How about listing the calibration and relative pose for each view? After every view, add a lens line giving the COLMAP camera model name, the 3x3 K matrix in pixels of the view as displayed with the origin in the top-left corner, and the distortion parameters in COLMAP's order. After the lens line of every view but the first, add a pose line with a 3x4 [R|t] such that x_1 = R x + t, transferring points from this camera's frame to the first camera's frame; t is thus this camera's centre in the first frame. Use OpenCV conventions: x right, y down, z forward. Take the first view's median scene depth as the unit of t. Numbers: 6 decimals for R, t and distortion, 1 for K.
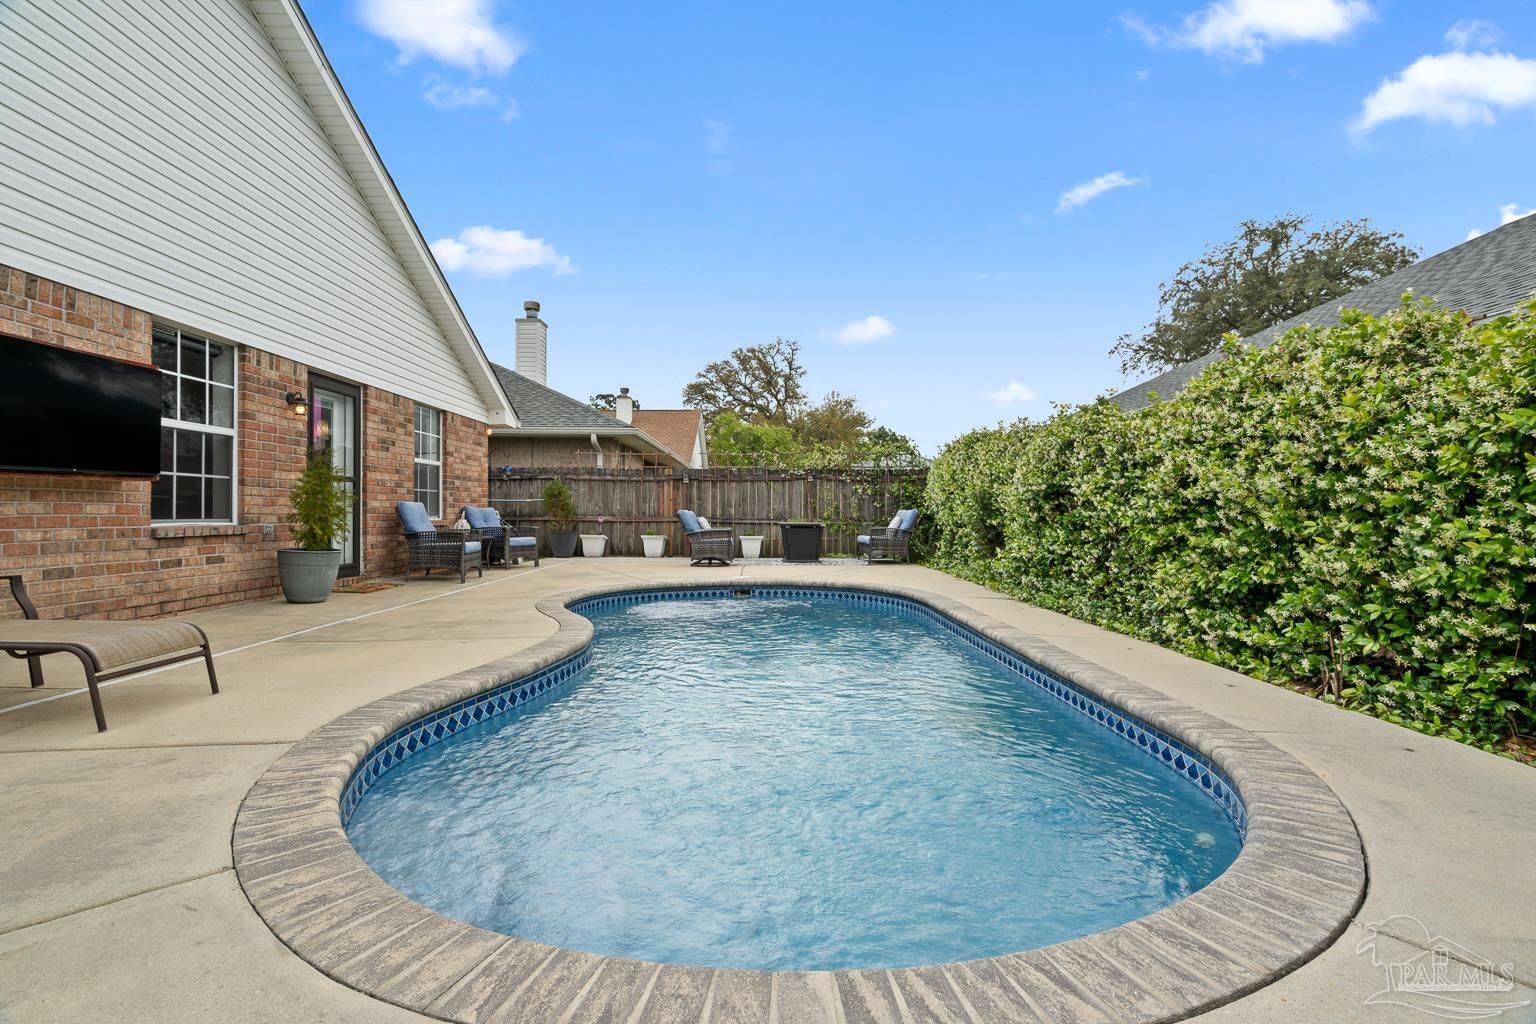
lens RADIAL K [[700.7, 0, 763.9], [0, 700.7, 511.2], [0, 0, 1]] dist [-0.012215, 0.007578]
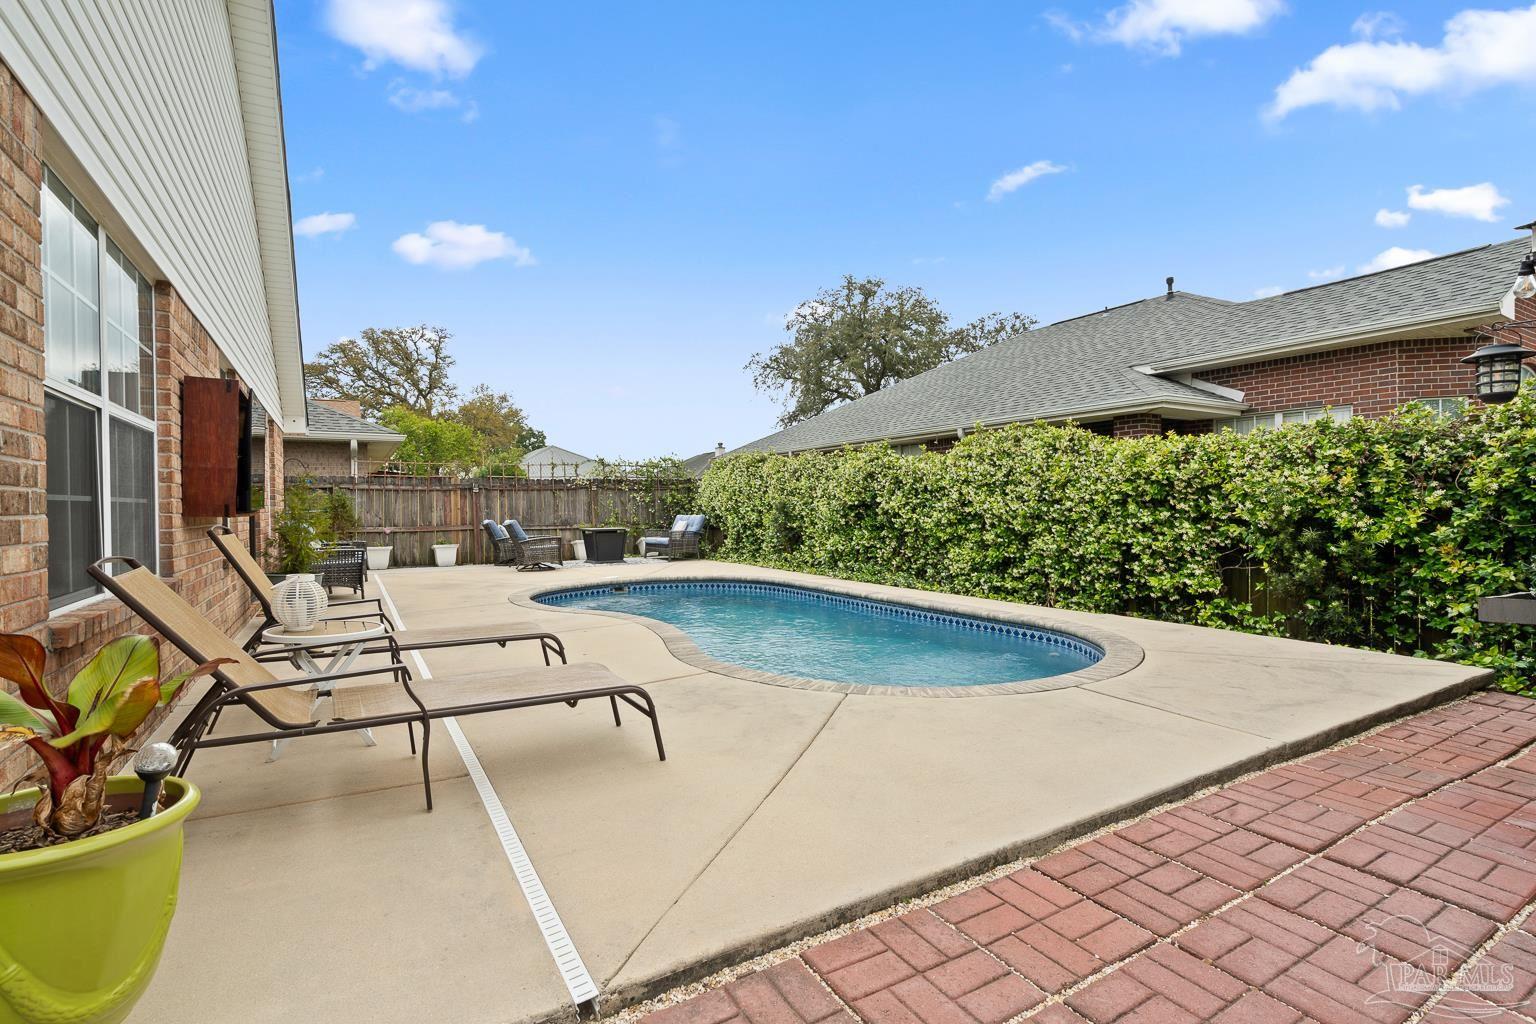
lens RADIAL K [[714.6, 0, 768.0], [0, 714.6, 512.0], [0, 0, 1]] dist [-0.020221, 0.000110]
pose [[0.862698, -0.018775, 0.505370, -0.499570], [0.014878, 0.999820, 0.011747, -0.031868], [-0.505500, -0.002615, 0.862823, -0.216924]]
